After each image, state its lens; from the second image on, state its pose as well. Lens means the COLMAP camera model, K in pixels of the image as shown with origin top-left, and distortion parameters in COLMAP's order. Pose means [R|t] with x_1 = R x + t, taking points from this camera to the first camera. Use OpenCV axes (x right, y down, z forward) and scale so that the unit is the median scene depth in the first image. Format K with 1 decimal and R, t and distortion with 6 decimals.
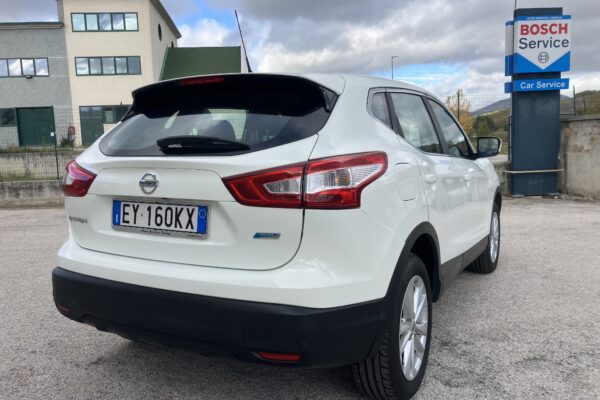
lens RADIAL K [[486.1, 0, 301.3], [0, 486.1, 201.4], [0, 0, 1]] dist [0.003063, -0.012530]
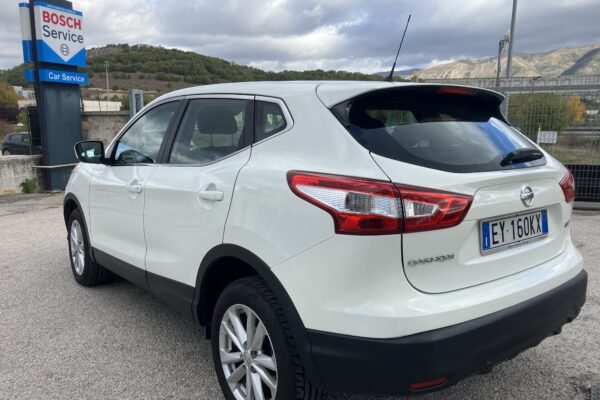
lens RADIAL K [[486.1, 0, 301.2], [0, 486.1, 198.6], [0, 0, 1]] dist [0.003063, -0.012530]
pose [[0.379286, -0.111926, 0.918485, -0.263743], [0.095864, 0.992068, 0.081306, -0.029753], [-0.920300, 0.057212, 0.387007, 0.192946]]
